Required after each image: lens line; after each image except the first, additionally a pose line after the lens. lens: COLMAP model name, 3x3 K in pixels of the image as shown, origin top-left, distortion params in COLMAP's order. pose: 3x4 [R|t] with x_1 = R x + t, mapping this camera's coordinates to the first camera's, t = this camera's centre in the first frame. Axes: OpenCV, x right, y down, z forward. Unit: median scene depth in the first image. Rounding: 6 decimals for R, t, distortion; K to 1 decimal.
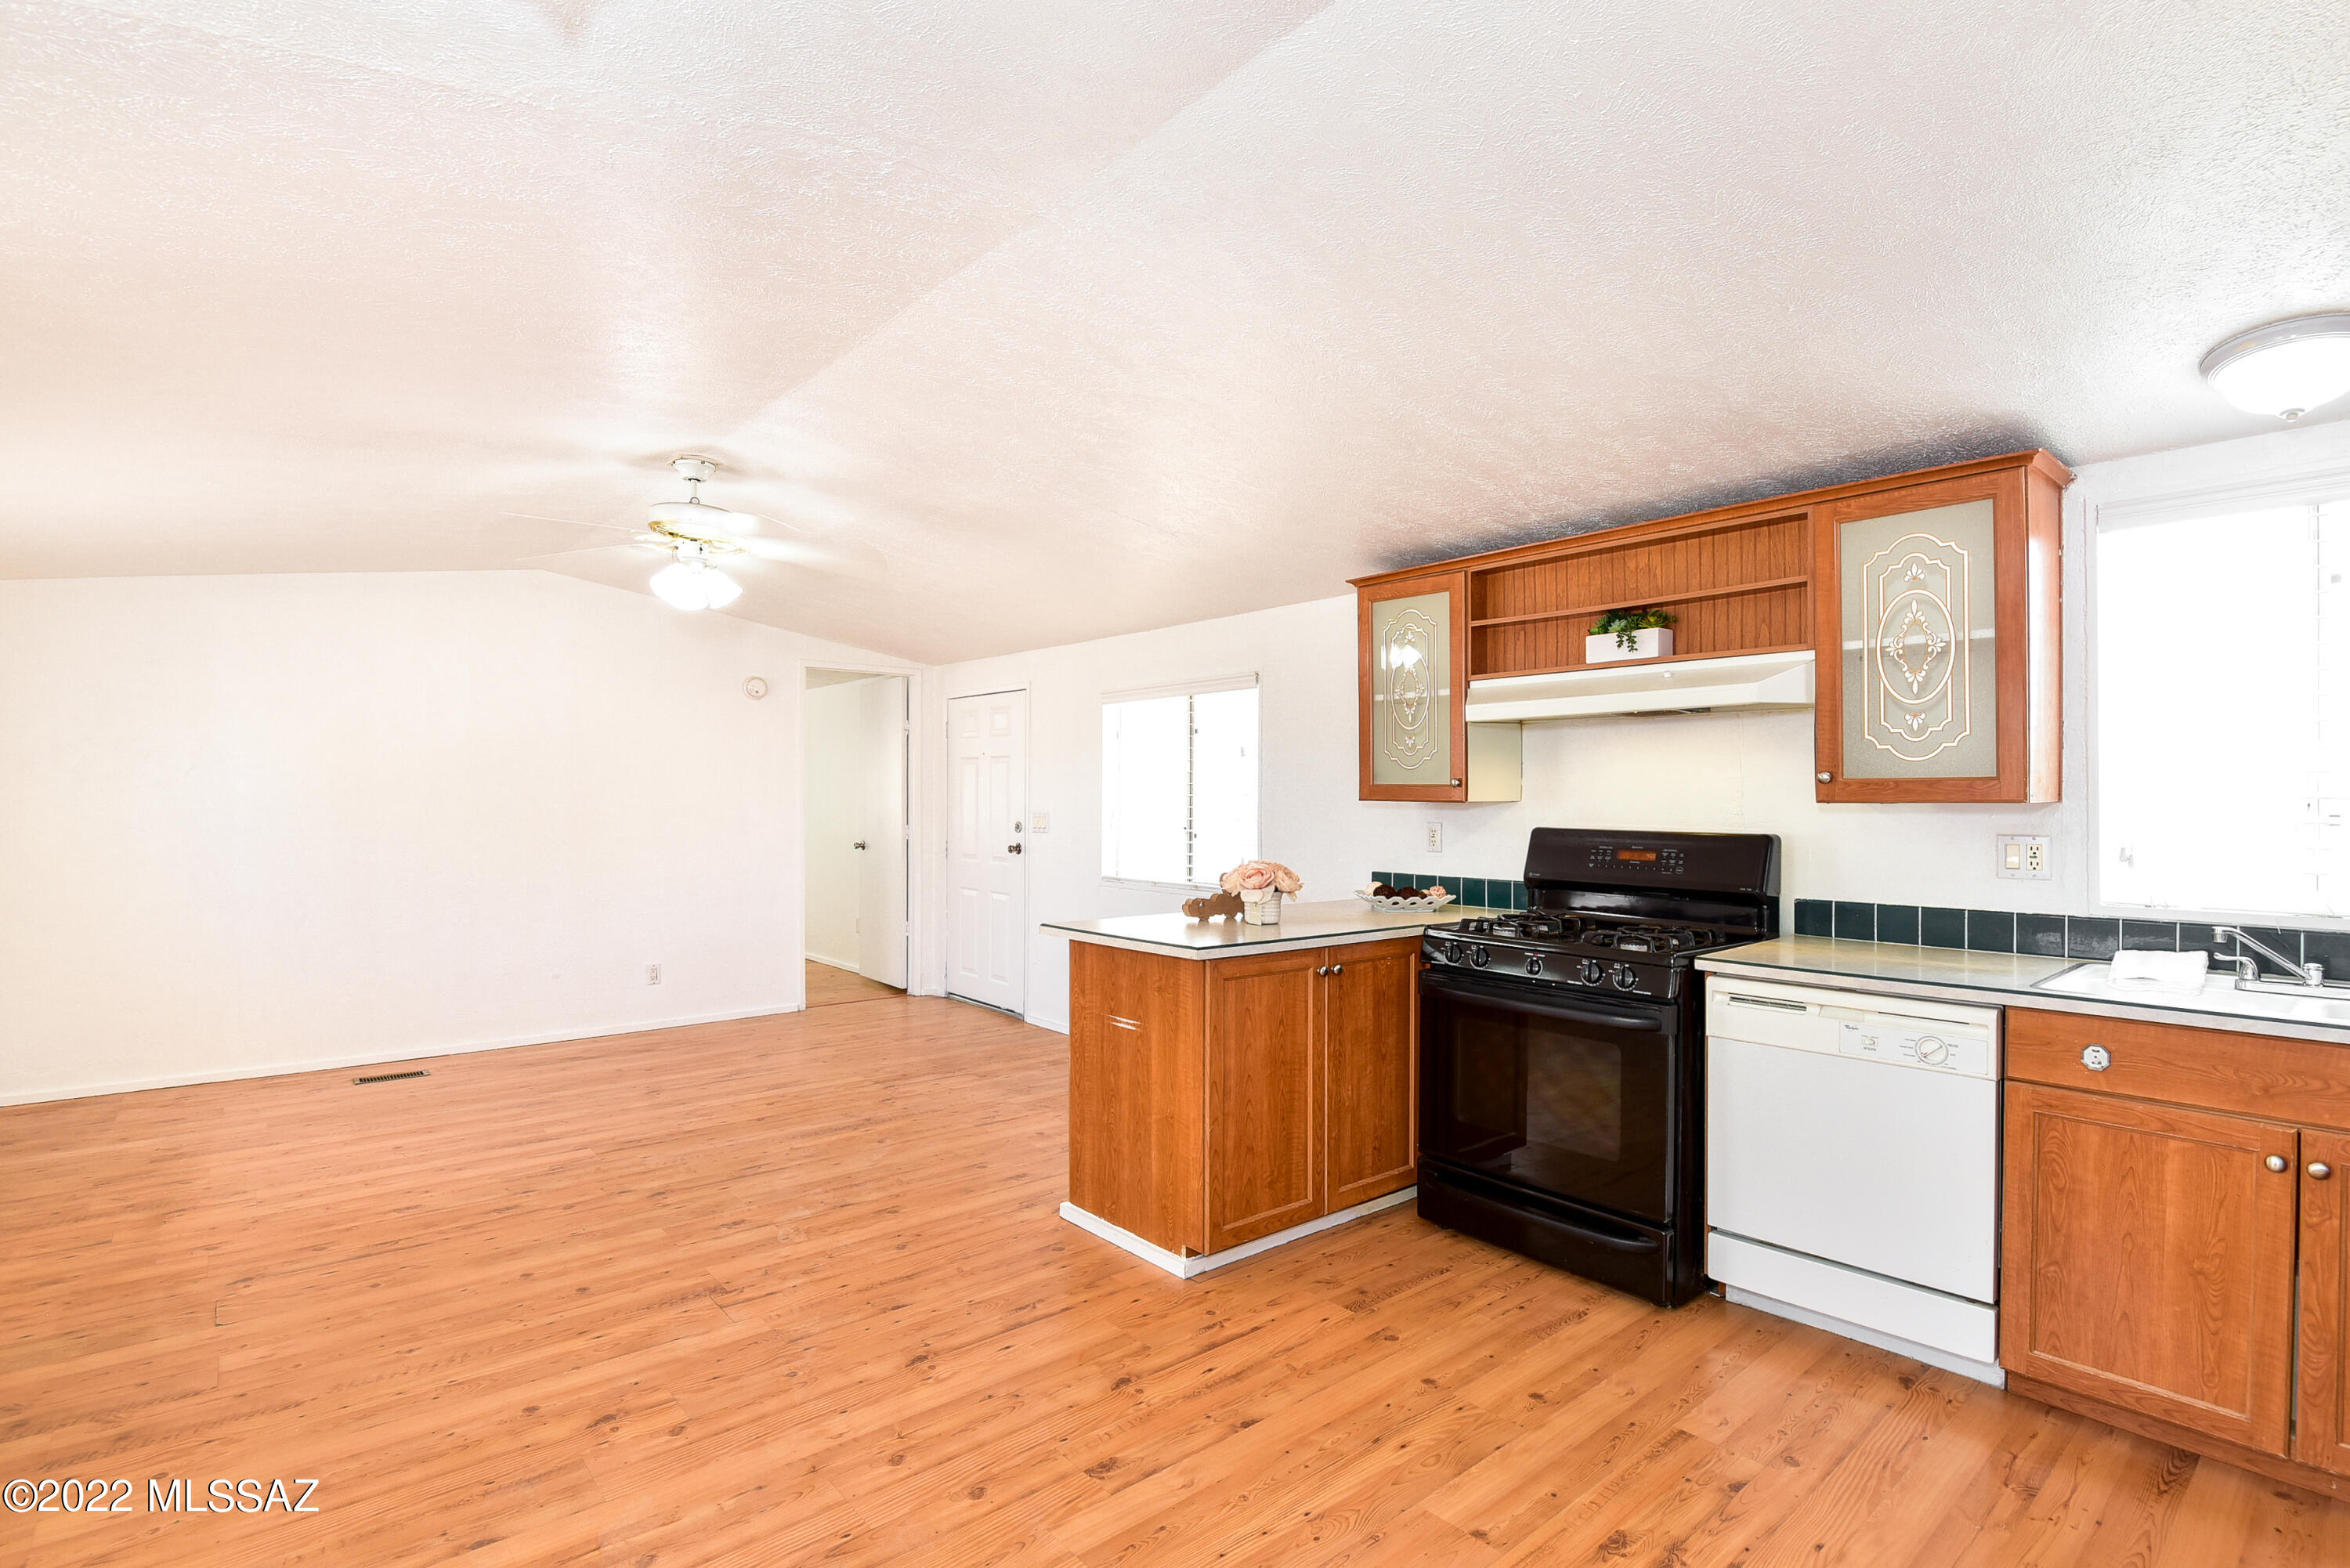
lens RADIAL K [[1109.7, 0, 1194.6], [0, 1109.7, 806.8], [0, 0, 1]] dist [-0.011092, -0.010541]
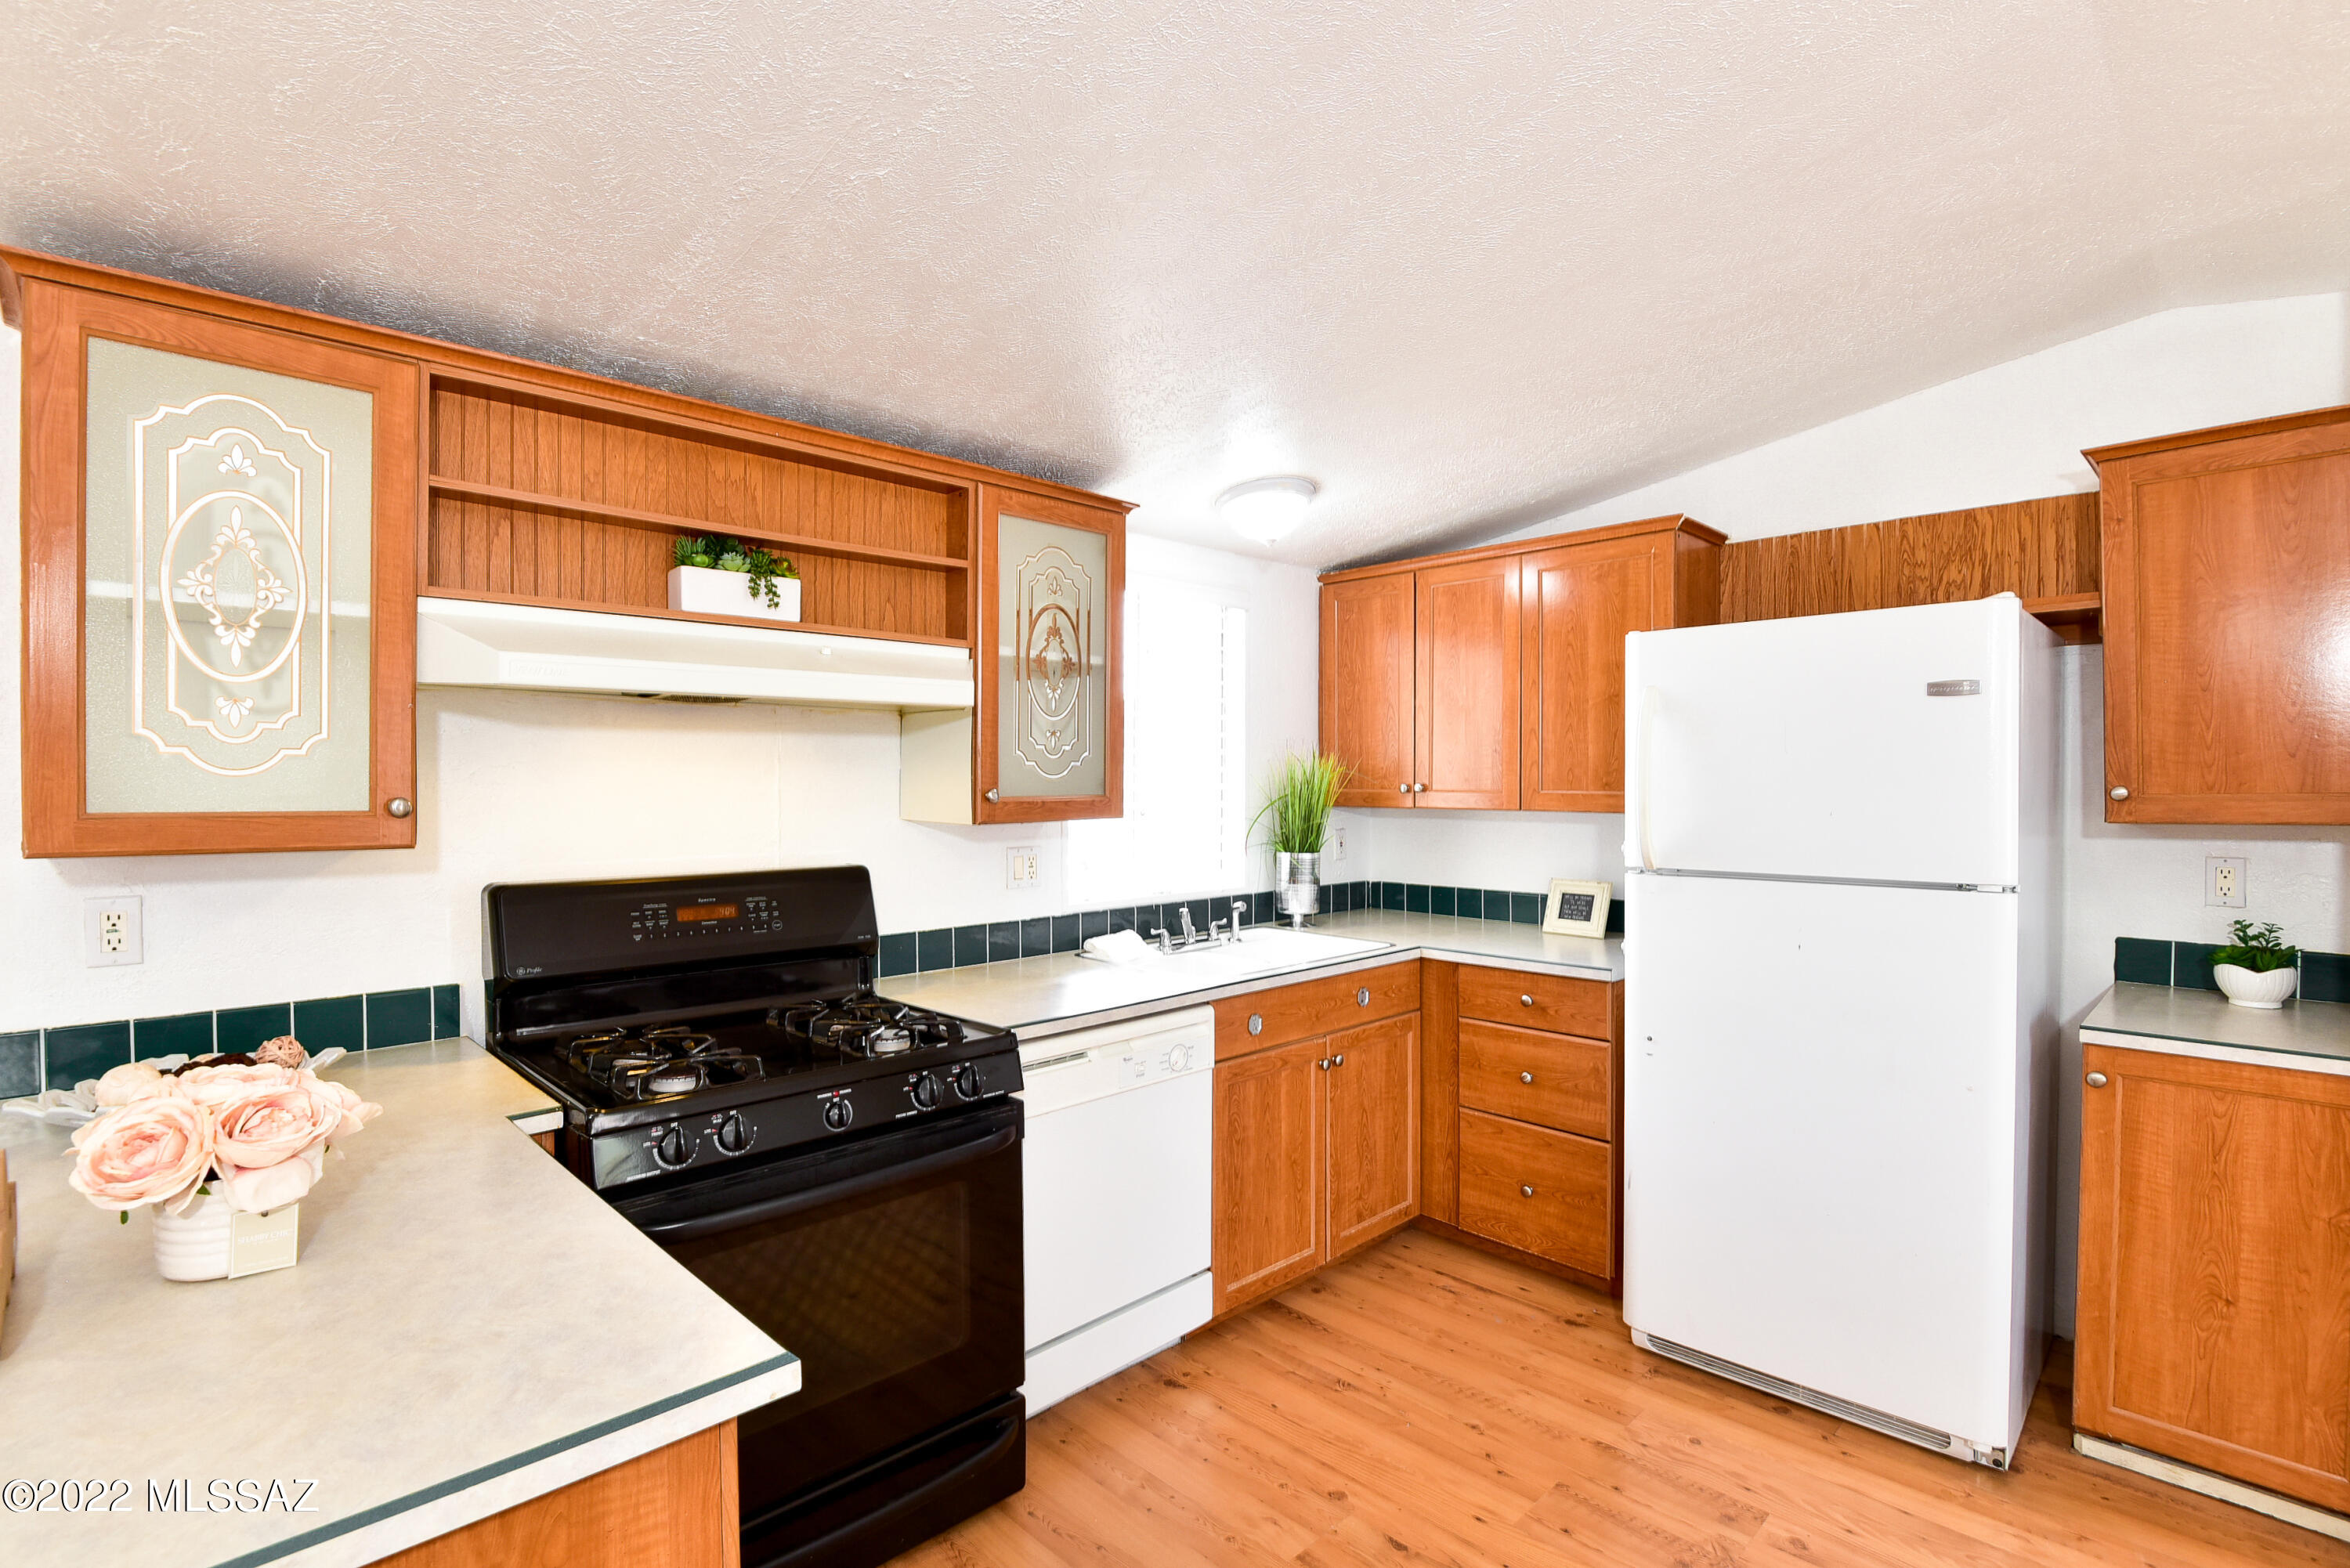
lens RADIAL K [[1093.7, 0, 1176.0], [0, 1093.7, 792.5], [0, 0, 1]] dist [-0.008738, -0.009656]
pose [[-0.050581, -0.017340, 0.998569, -0.274540], [0.008157, 0.999809, 0.017774, -0.037214], [-0.998687, 0.009044, -0.050430, 0.772730]]
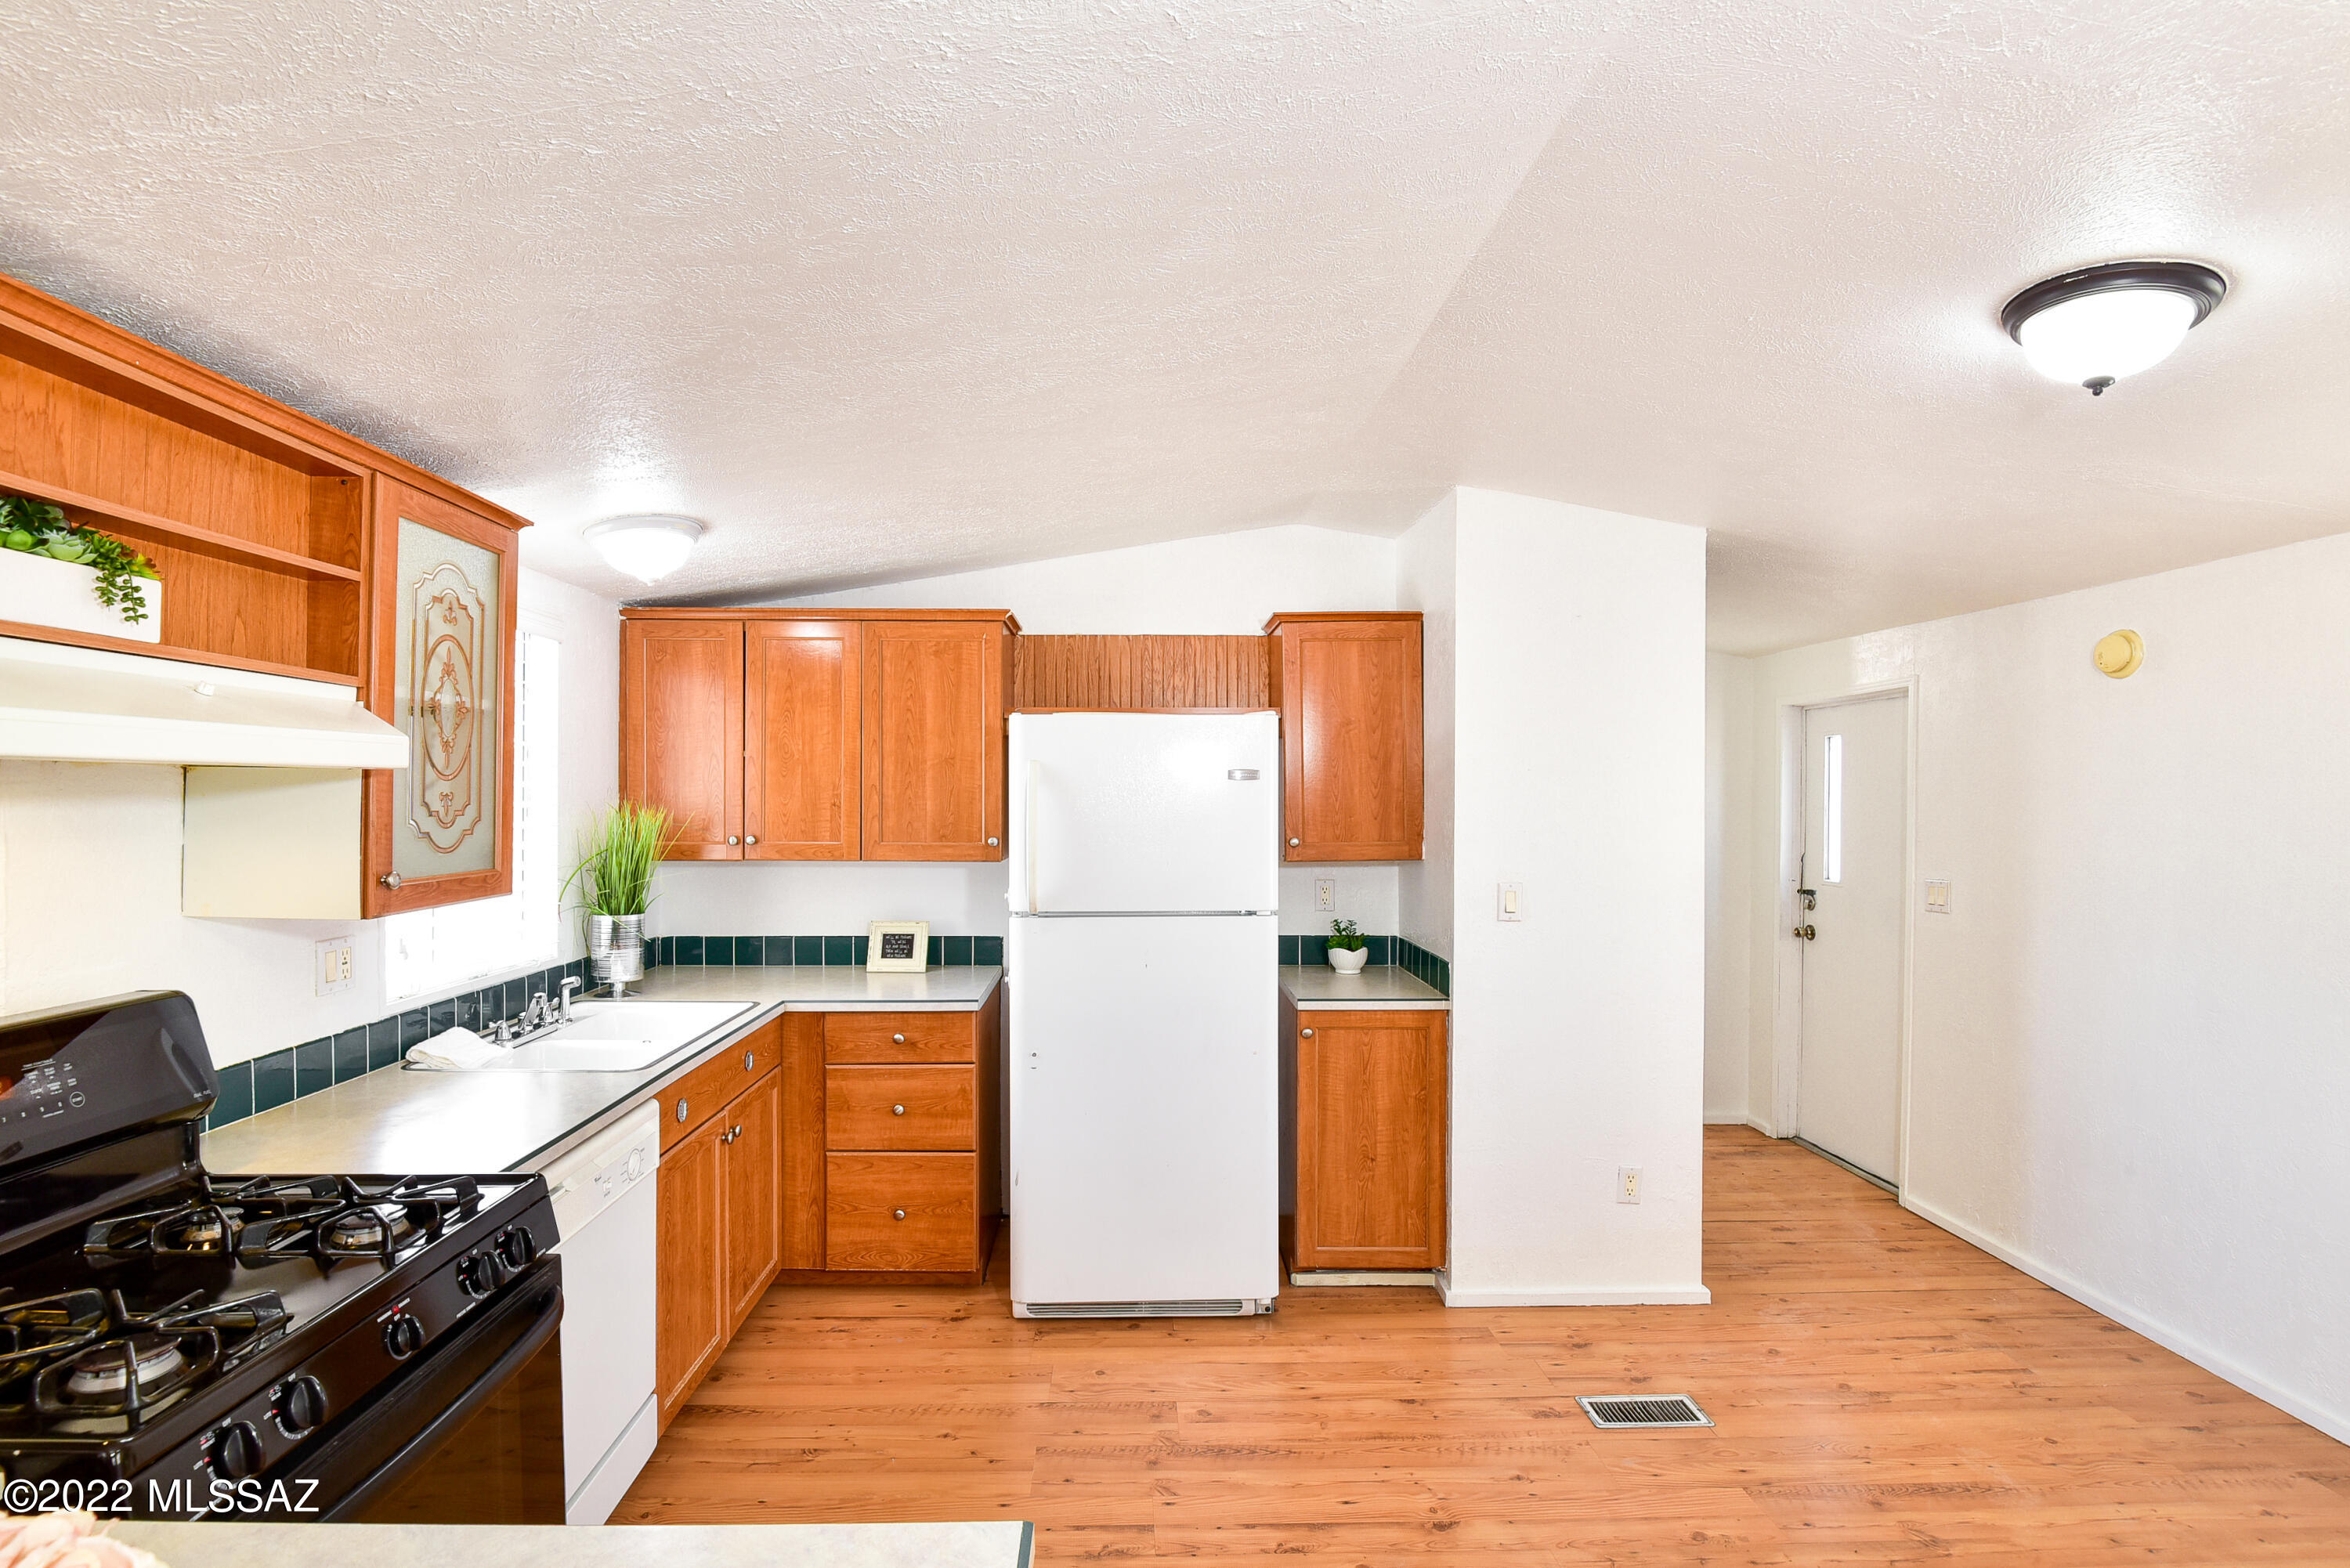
lens RADIAL K [[1092.7, 0, 1141.8], [0, 1092.7, 800.4], [0, 0, 1]] dist [-0.007033, -0.011340]
pose [[-0.759303, -0.008169, 0.650686, -0.192031], [-0.001149, 0.999936, 0.011214, -0.072128], [-0.650736, 0.007767, -0.759264, 1.041220]]
